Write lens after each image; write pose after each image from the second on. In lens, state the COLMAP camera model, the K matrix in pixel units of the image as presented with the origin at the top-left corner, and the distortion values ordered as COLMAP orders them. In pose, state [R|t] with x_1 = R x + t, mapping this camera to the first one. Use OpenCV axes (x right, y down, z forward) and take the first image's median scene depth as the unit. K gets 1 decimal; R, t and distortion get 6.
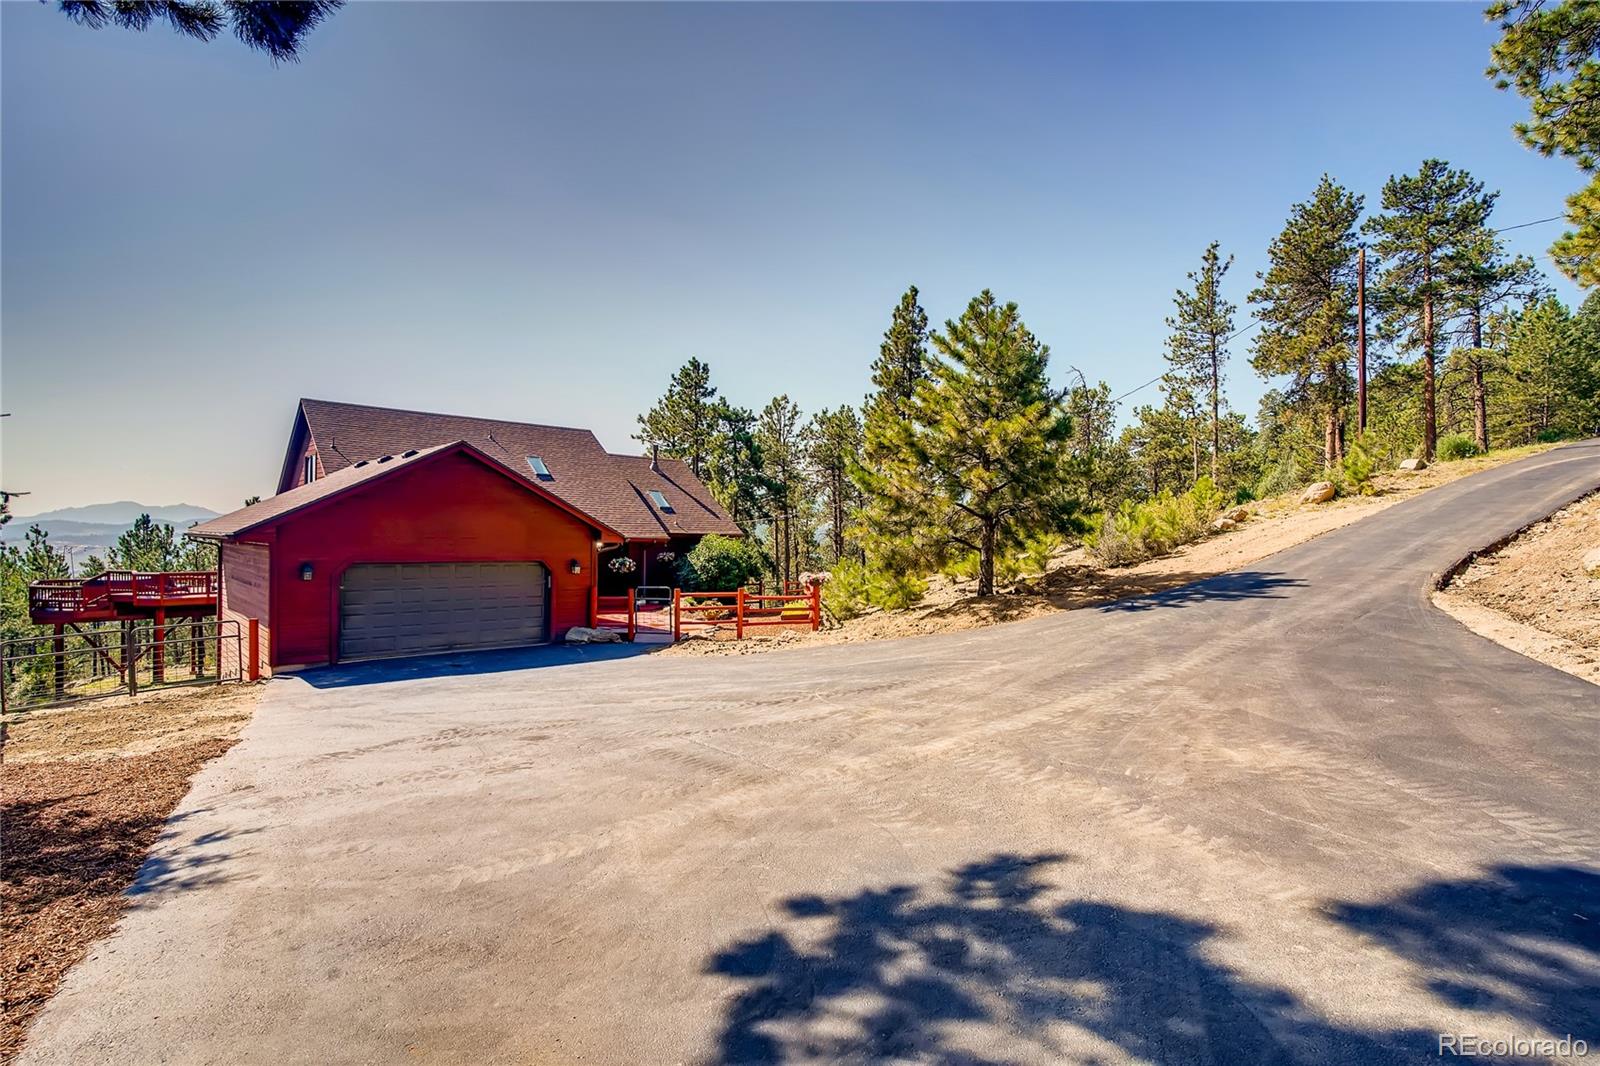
lens RADIAL K [[789.5, 0, 799.0], [0, 789.5, 560.8], [0, 0, 1]] dist [-0.043590, 0.021929]
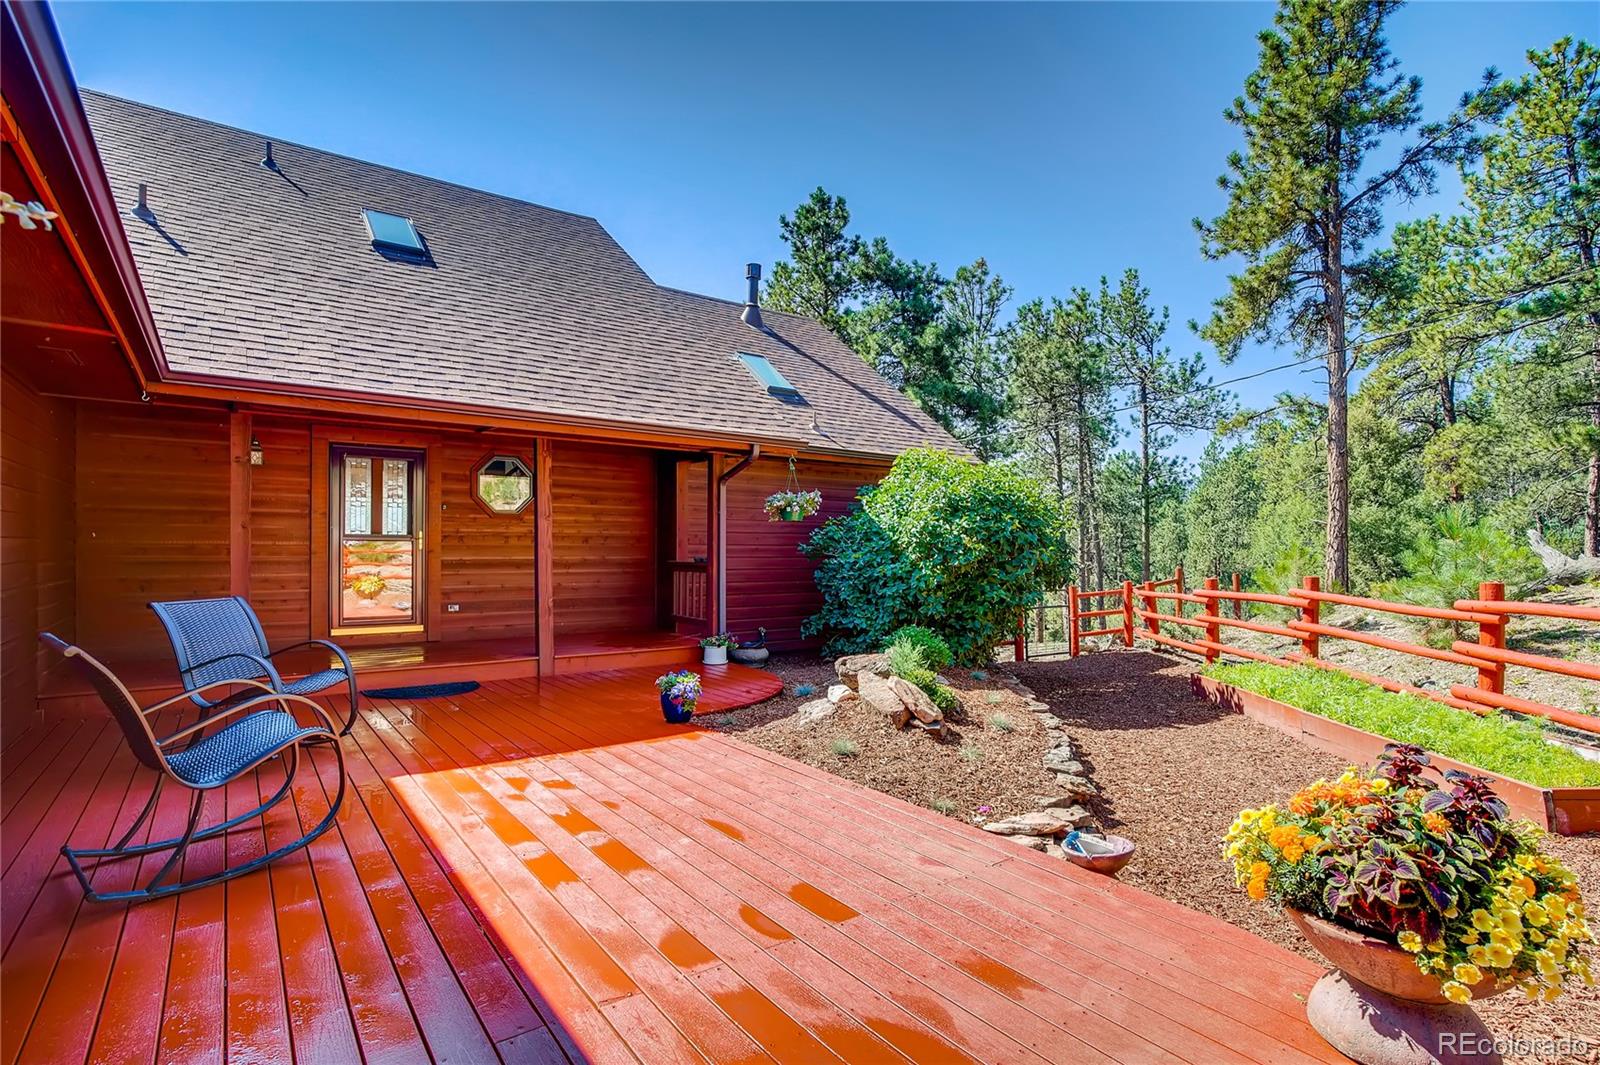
lens RADIAL K [[789.5, 0, 799.0], [0, 789.5, 560.3], [0, 0, 1]] dist [-0.043590, 0.021929]
pose [[0.992802, -0.010235, -0.119333, -0.113003], [0.007547, 0.999708, -0.022958, 0.018780], [0.119533, 0.021892, 0.992589, 0.608128]]
